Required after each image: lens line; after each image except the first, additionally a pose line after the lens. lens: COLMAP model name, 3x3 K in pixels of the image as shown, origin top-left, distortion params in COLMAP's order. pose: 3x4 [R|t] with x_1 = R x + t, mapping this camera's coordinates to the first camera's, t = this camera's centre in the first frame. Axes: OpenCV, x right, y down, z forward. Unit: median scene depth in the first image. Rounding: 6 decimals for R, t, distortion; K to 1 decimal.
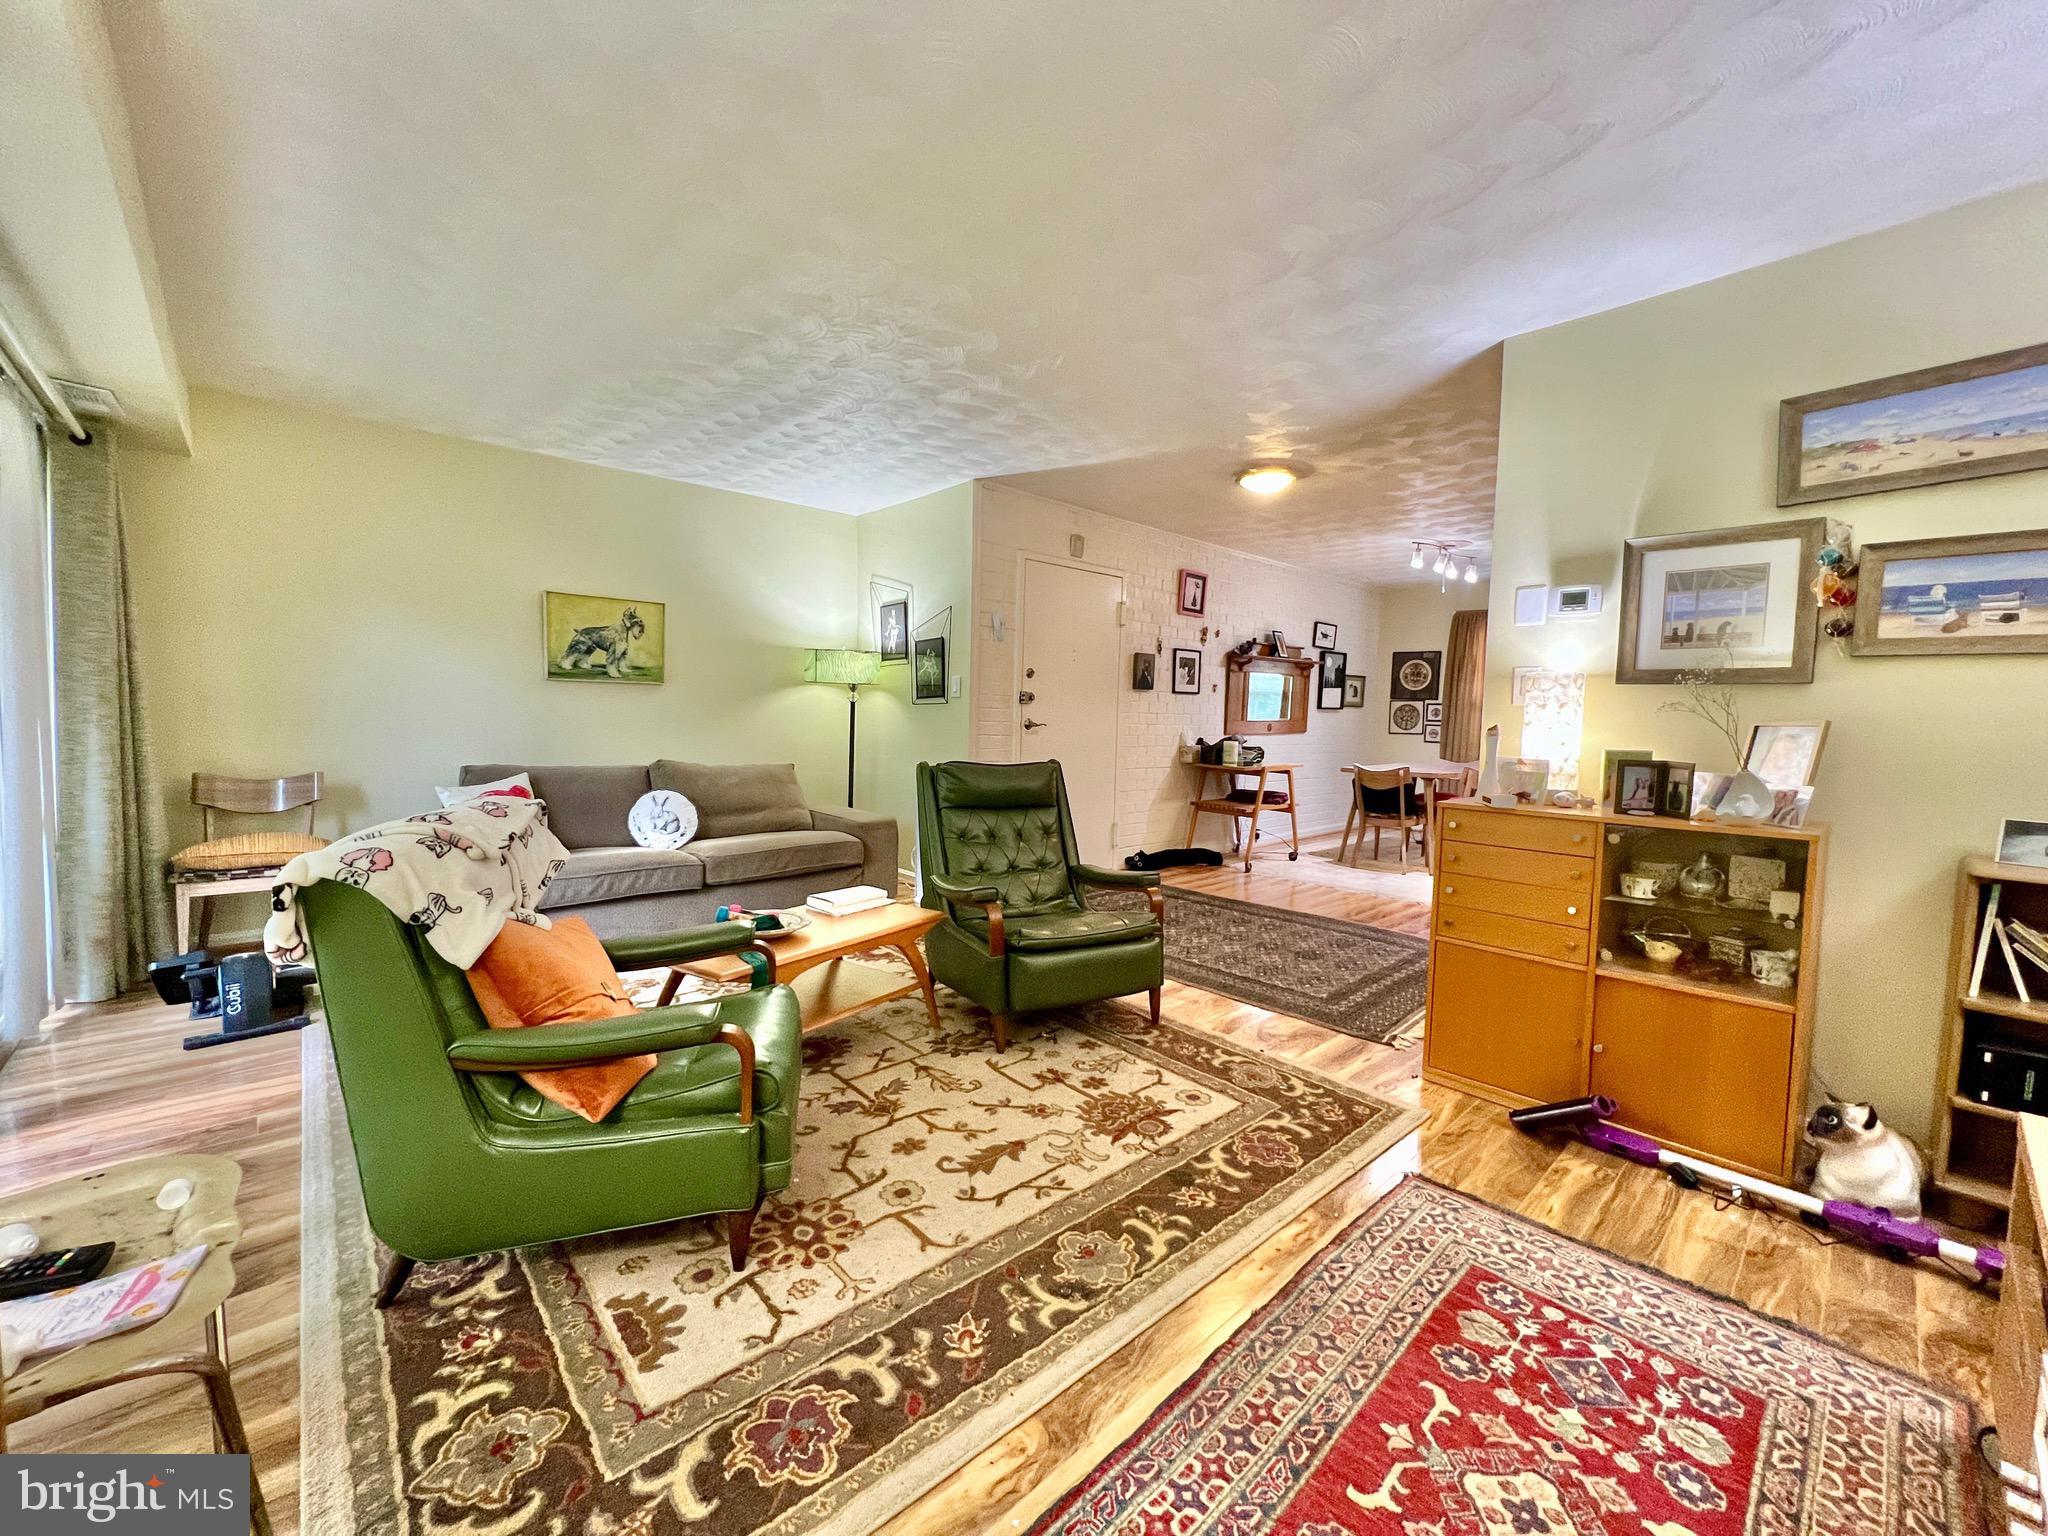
lens RADIAL K [[818.6, 0, 1022.2], [0, 818.6, 755.6], [0, 0, 1]] dist [-0.003763, 0.001069]
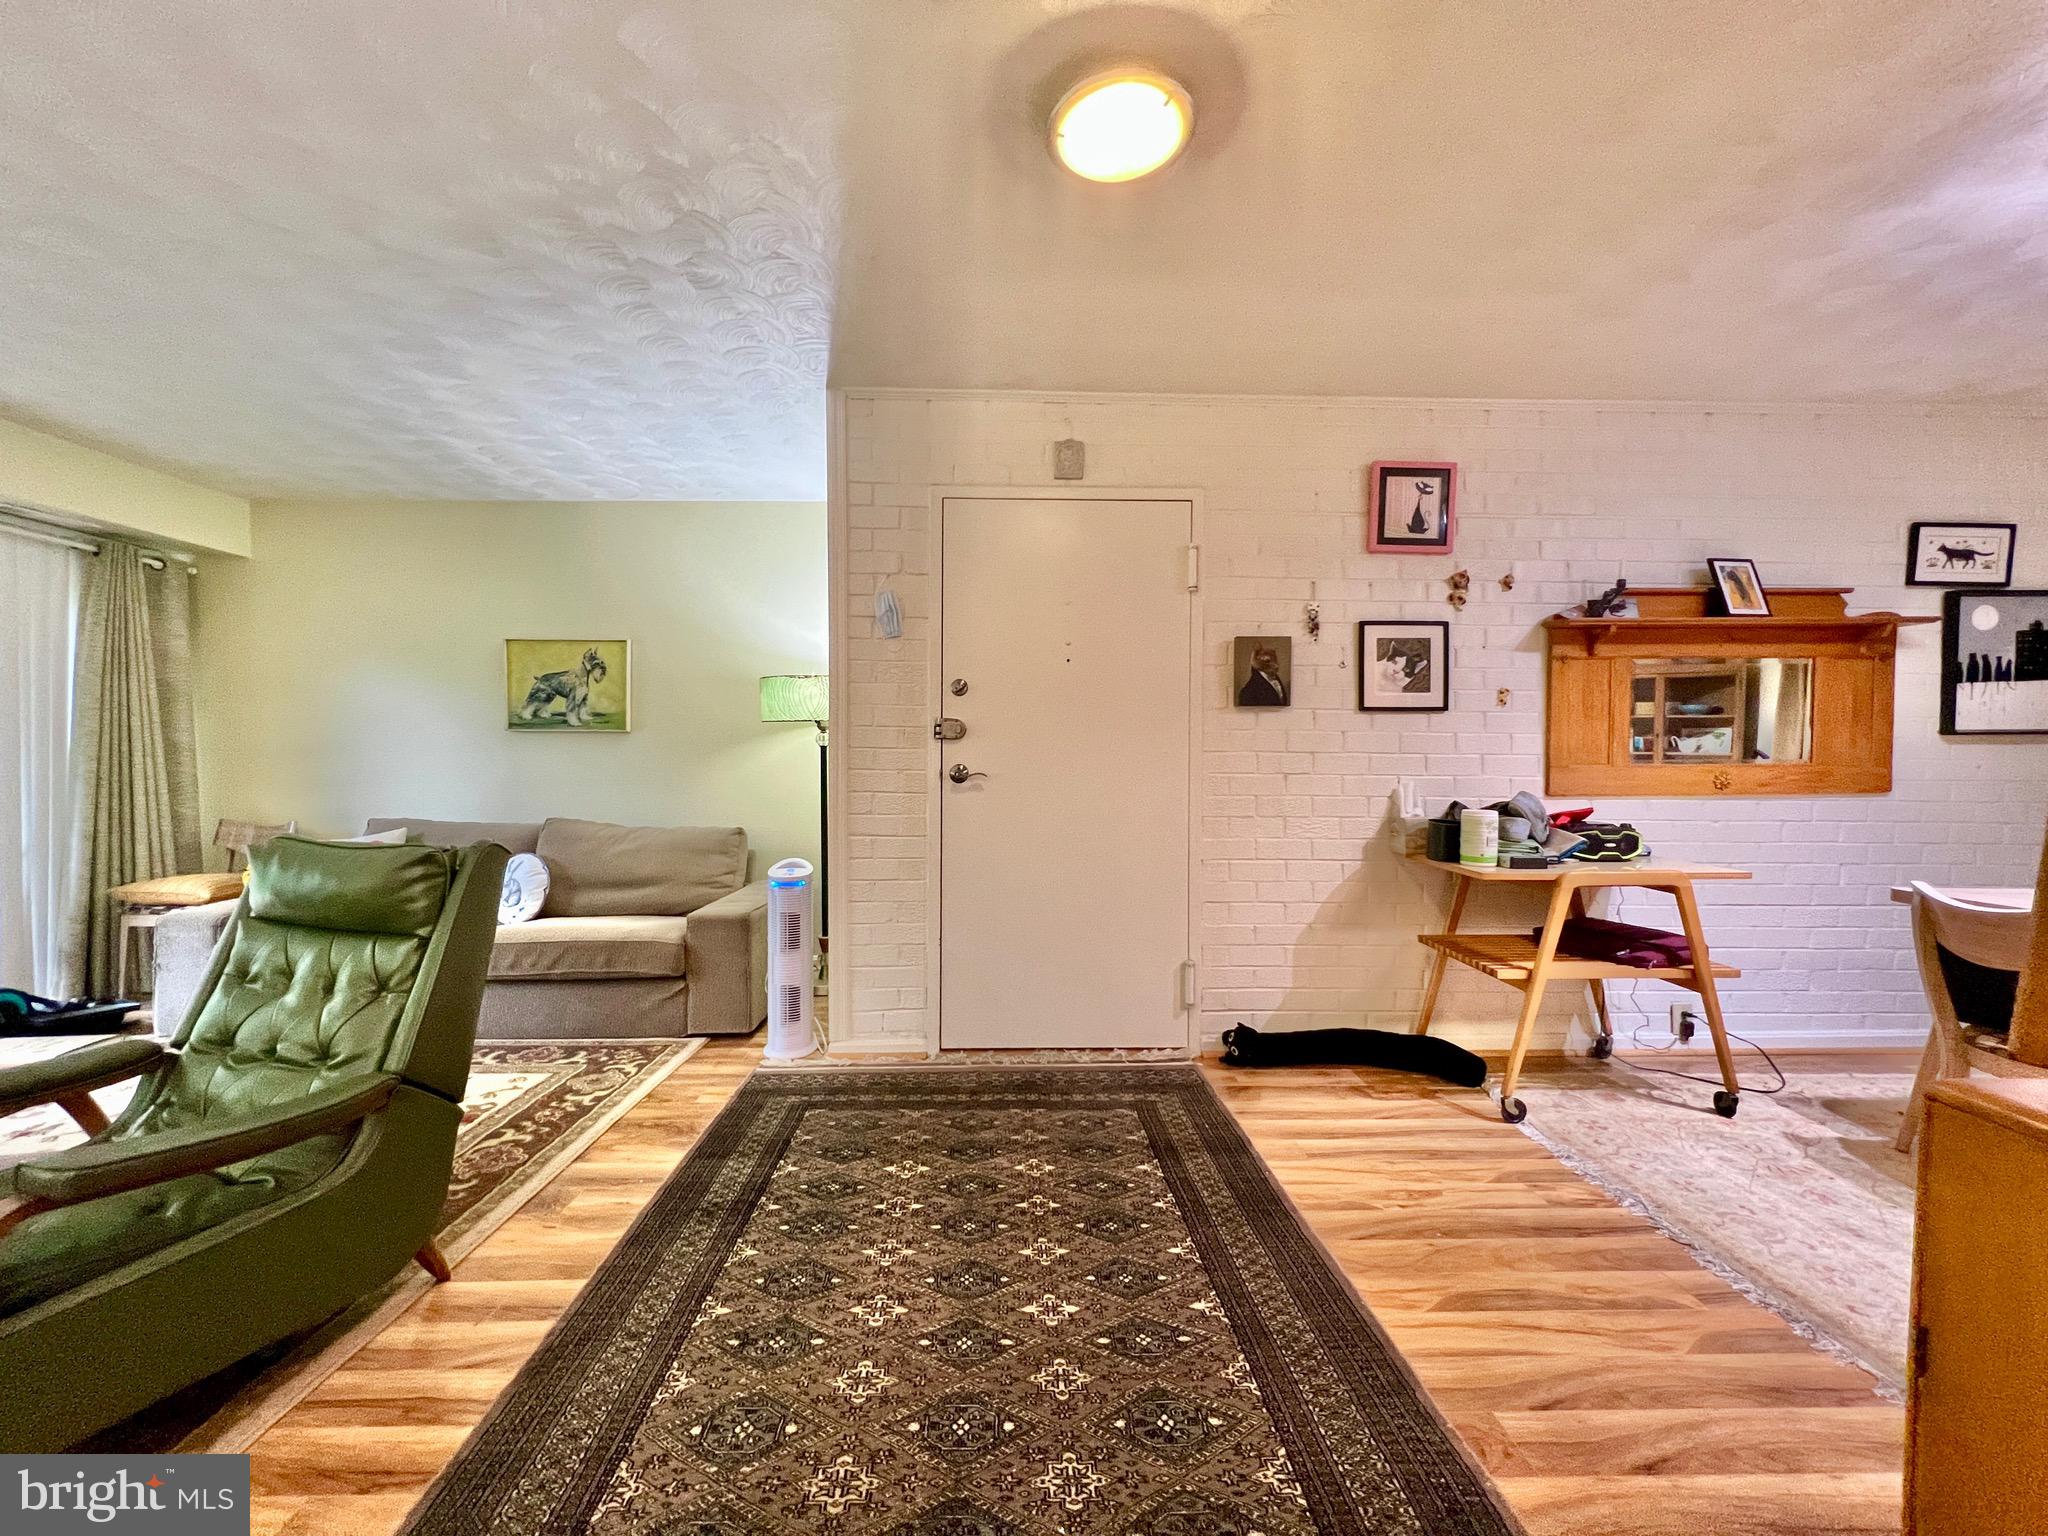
lens RADIAL K [[818.6, 0, 1016.2], [0, 818.6, 767.2], [0, 0, 1]] dist [-0.003763, 0.001069]
pose [[0.746570, -0.013507, -0.665170, 0.888408], [-0.023303, 0.998649, -0.046434, -0.035388], [0.664898, 0.050167, 0.745247, 1.213031]]
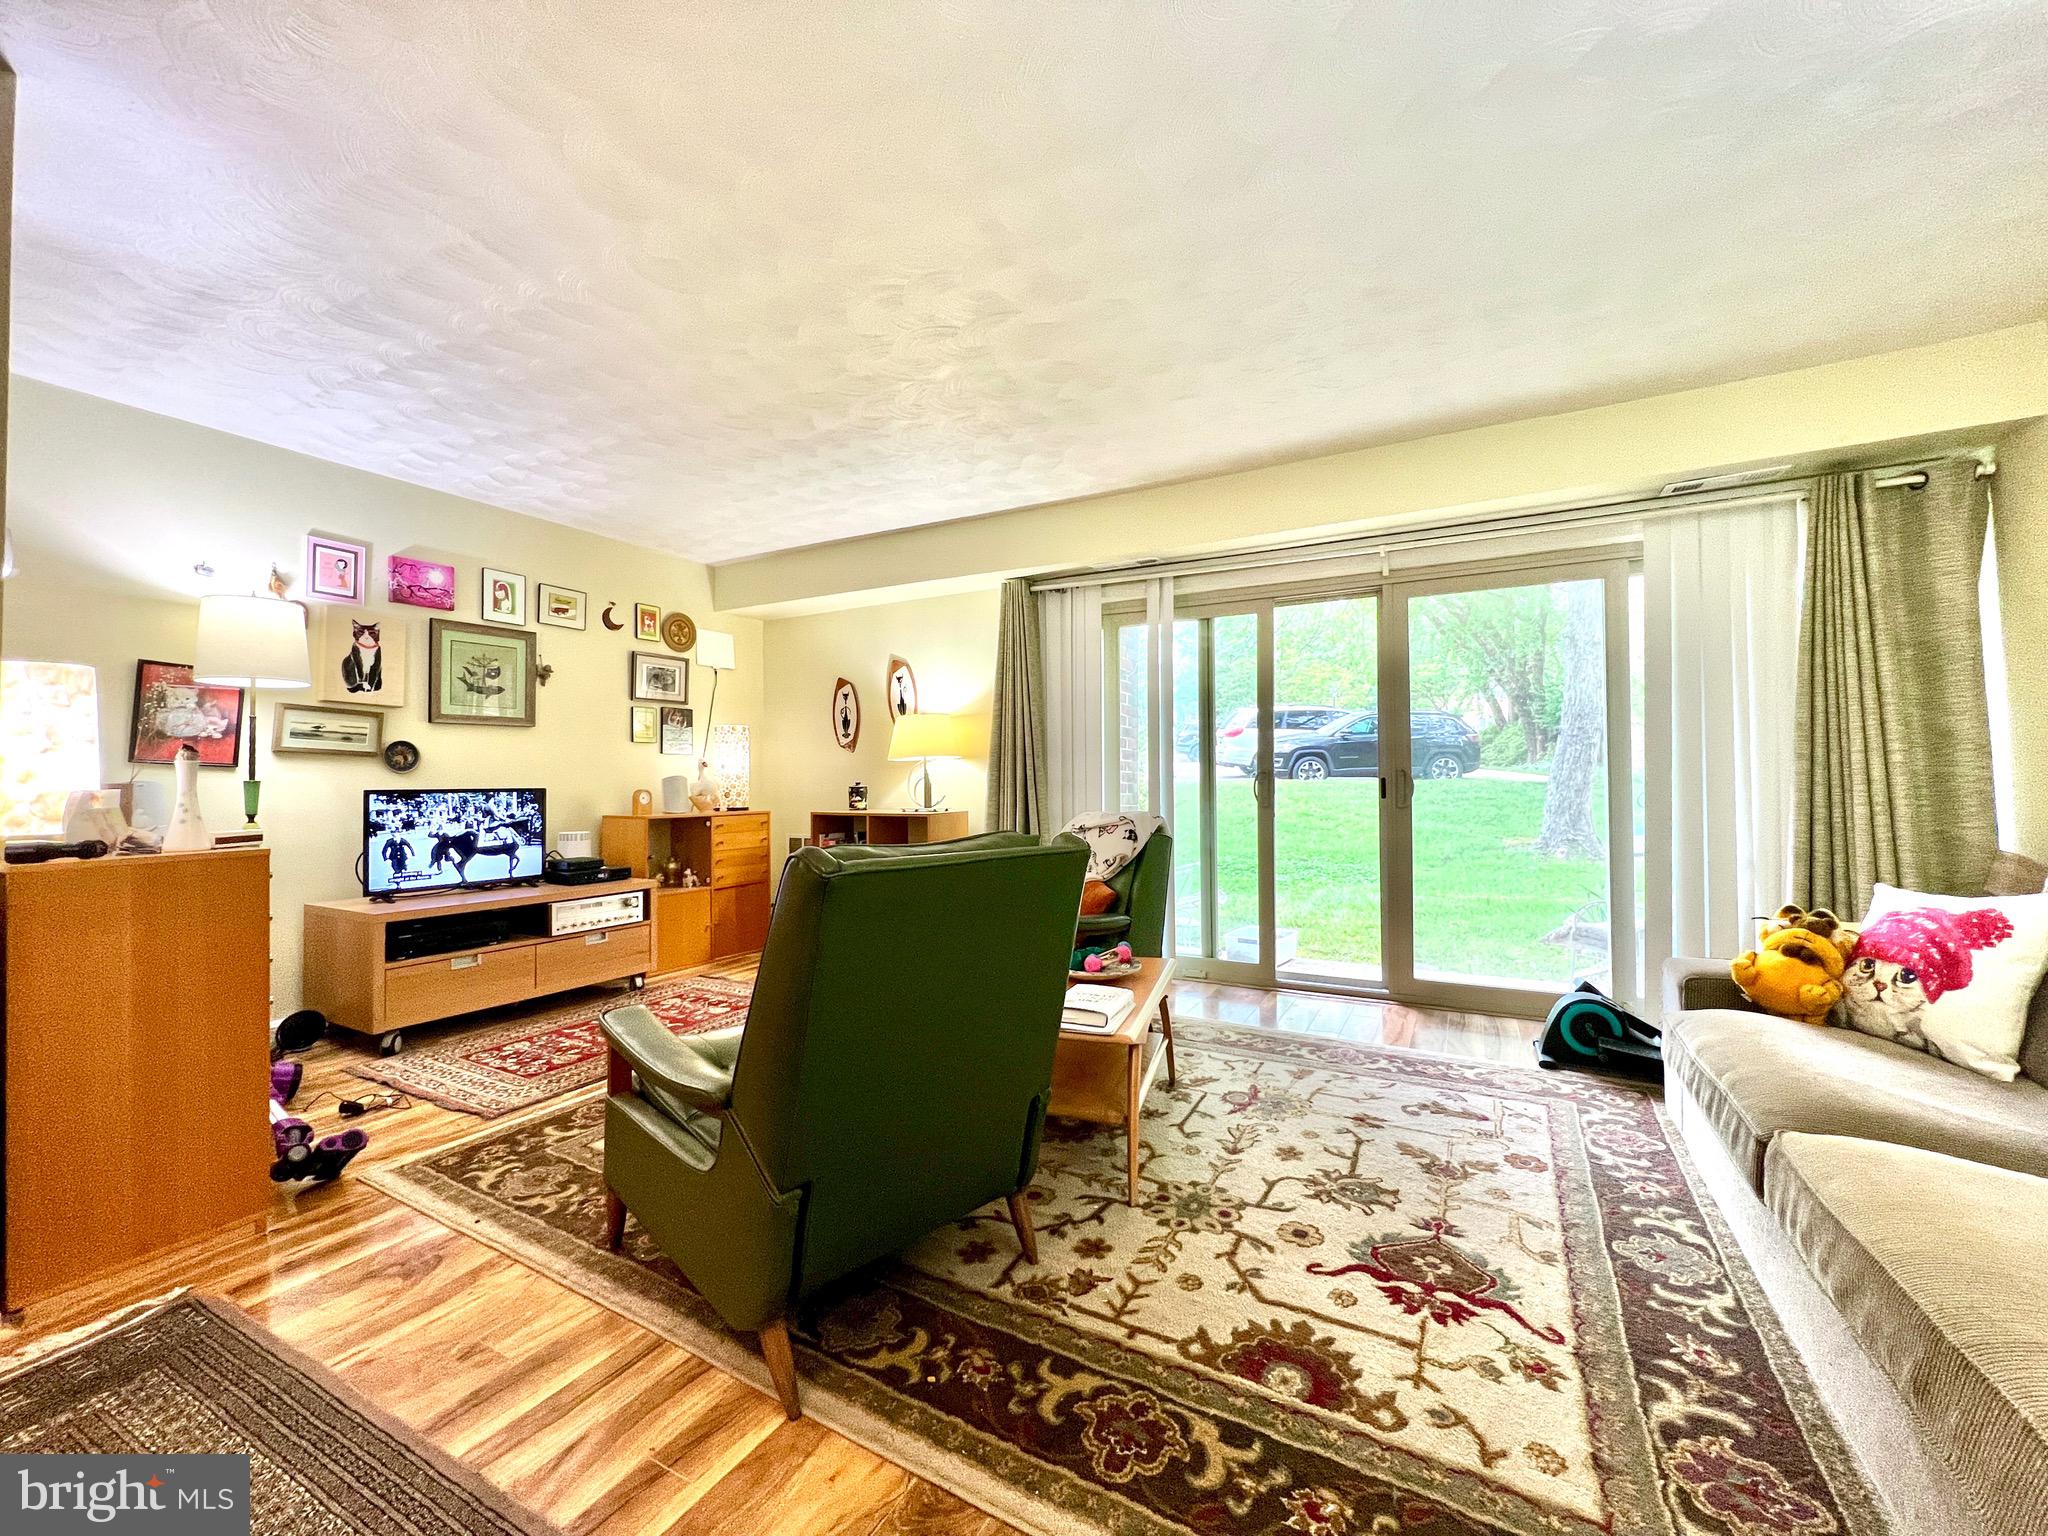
lens RADIAL K [[818.6, 0, 1018.4], [0, 818.6, 765.5], [0, 0, 1]] dist [-0.003763, 0.001069]
pose [[-0.949873, -0.021950, -0.311864, 0.090063], [-0.030979, 0.999231, 0.024026, -0.062726], [0.311096, 0.032483, -0.949823, 1.971665]]
